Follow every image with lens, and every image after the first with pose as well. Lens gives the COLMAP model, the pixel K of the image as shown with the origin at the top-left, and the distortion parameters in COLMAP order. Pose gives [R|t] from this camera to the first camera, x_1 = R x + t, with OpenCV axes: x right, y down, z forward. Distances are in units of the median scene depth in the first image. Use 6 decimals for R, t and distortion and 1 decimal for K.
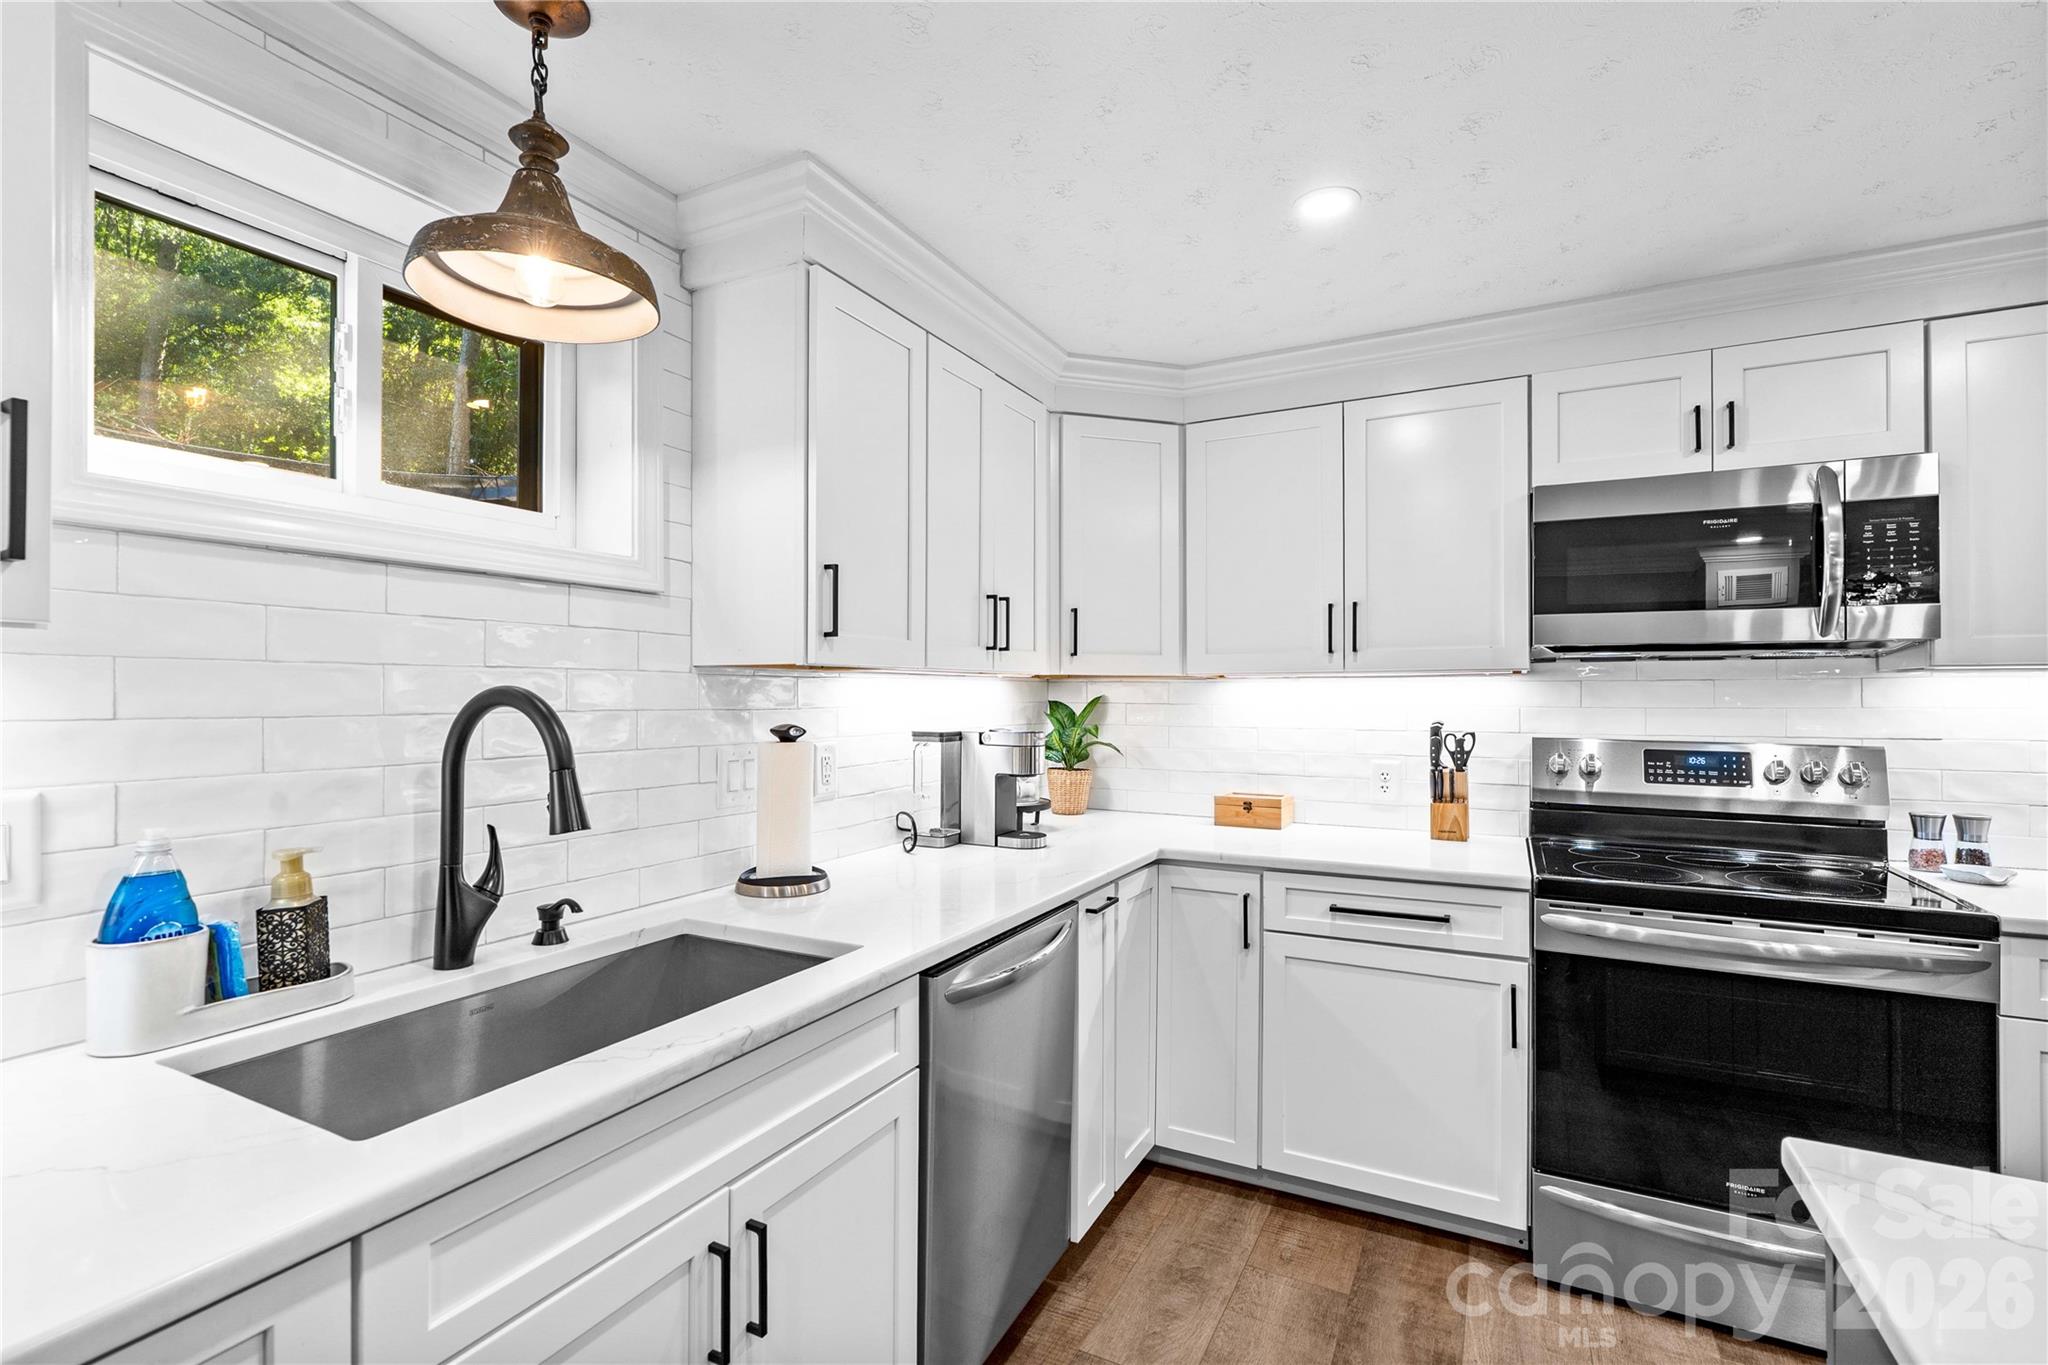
lens RADIAL K [[930.2, 0, 1018.8], [0, 930.2, 686.2], [0, 0, 1]] dist [-0.007008, 0.001299]
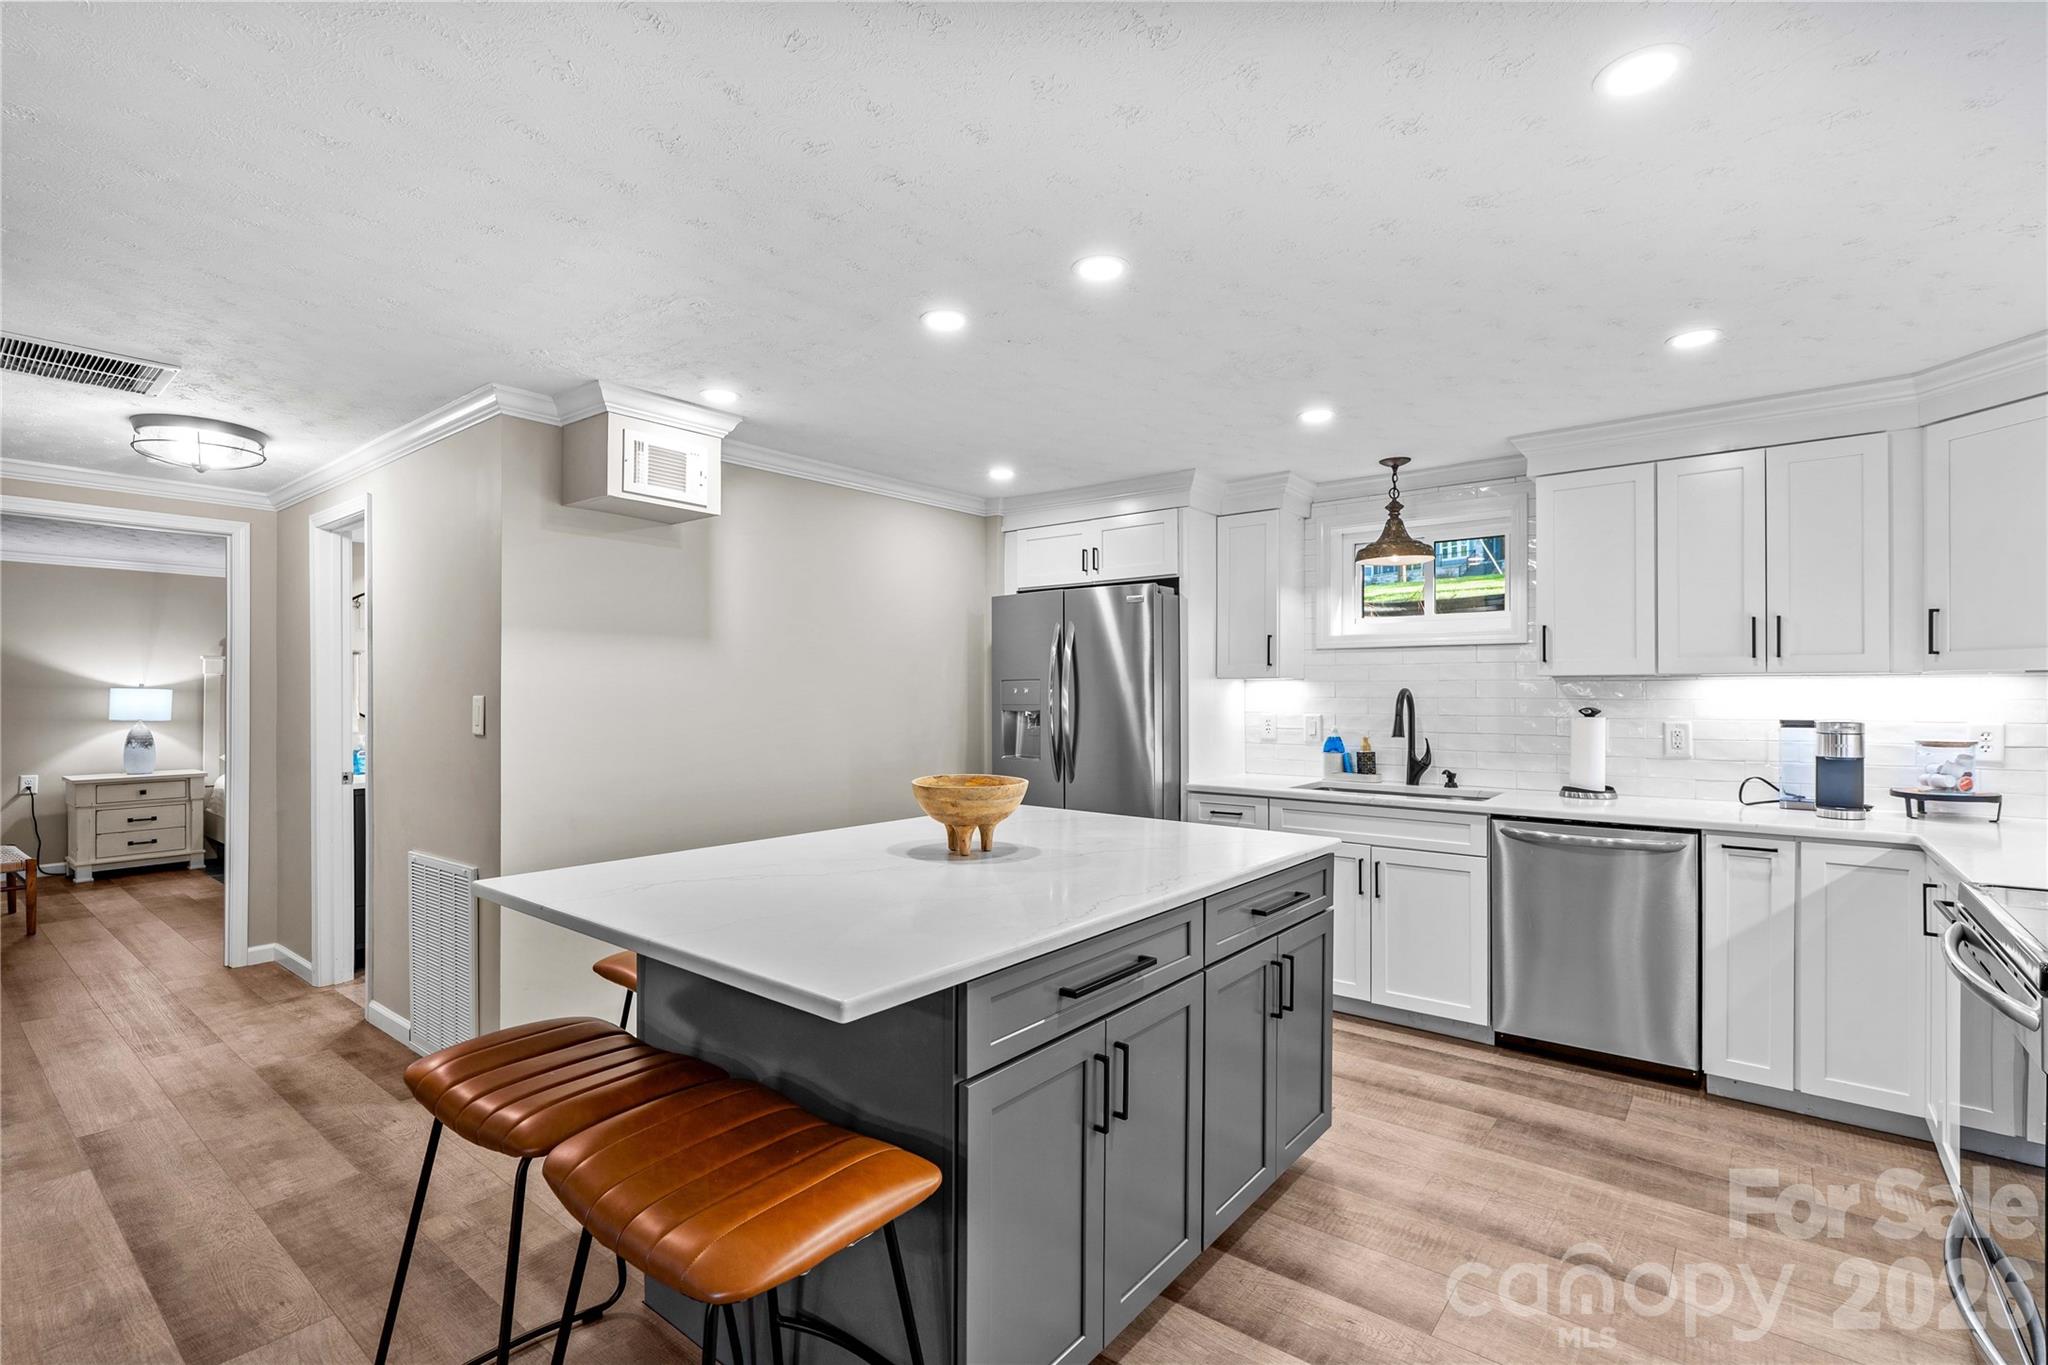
lens RADIAL K [[930.2, 0, 1018.8], [0, 930.2, 686.2], [0, 0, 1]] dist [-0.007008, 0.001299]
pose [[-0.204818, -0.009163, -0.978757, 1.529307], [0.005853, 0.999927, -0.010586, 0.010224], [0.978783, -0.007897, -0.204749, 0.235327]]
